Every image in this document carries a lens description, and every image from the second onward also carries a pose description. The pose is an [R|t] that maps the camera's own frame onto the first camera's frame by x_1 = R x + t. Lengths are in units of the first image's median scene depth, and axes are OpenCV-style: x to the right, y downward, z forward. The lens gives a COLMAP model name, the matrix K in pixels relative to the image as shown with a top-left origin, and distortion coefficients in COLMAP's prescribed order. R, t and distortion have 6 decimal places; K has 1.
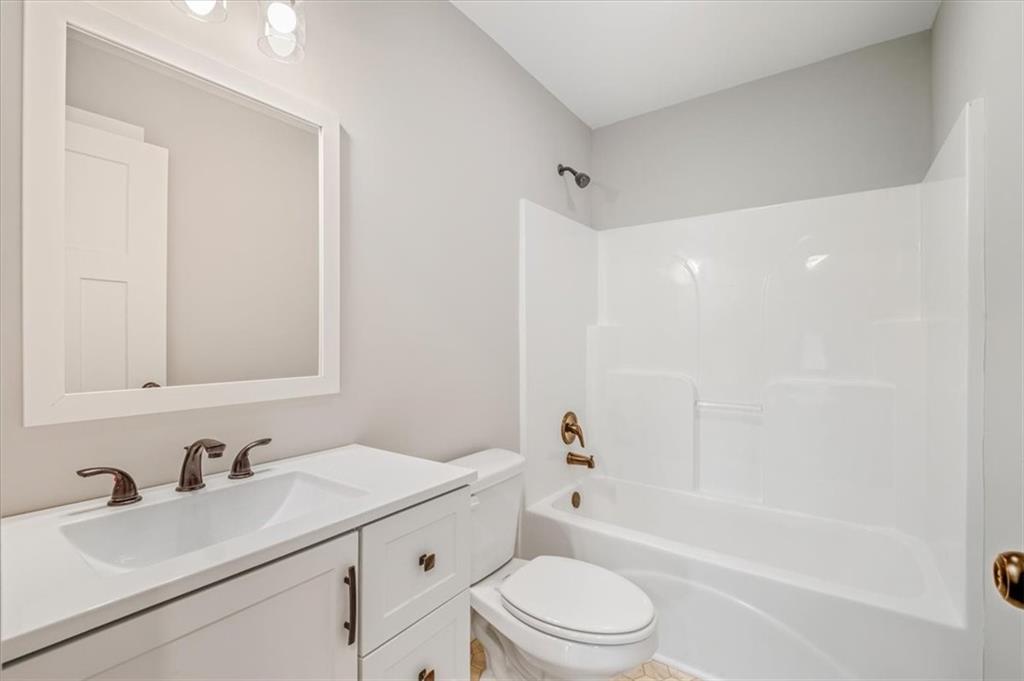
lens RADIAL K [[445.1, 0, 522.5], [0, 445.1, 339.4], [0, 0, 1]] dist [-0.001802, 0.000073]
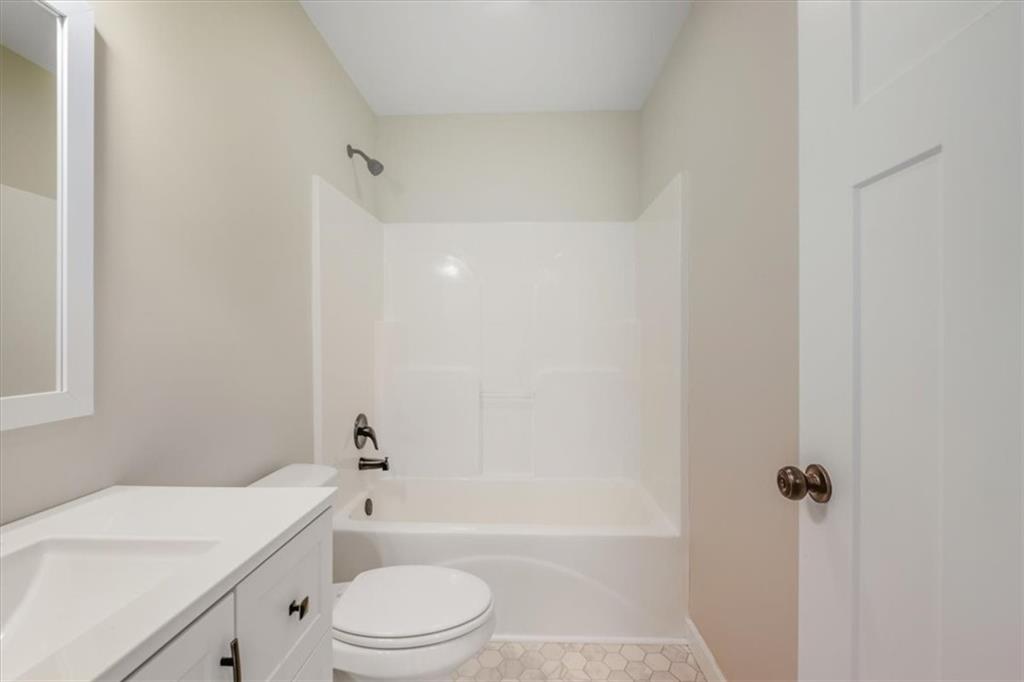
lens RADIAL K [[450.8, 0, 513.0], [0, 450.8, 335.0], [0, 0, 1]] dist [-0.003190, -0.000529]
pose [[0.835828, 0.000195, 0.548992, -0.150136], [0.000377, 0.999999, -0.000929, -0.000613], [-0.548992, 0.000984, 0.835827, 0.041040]]
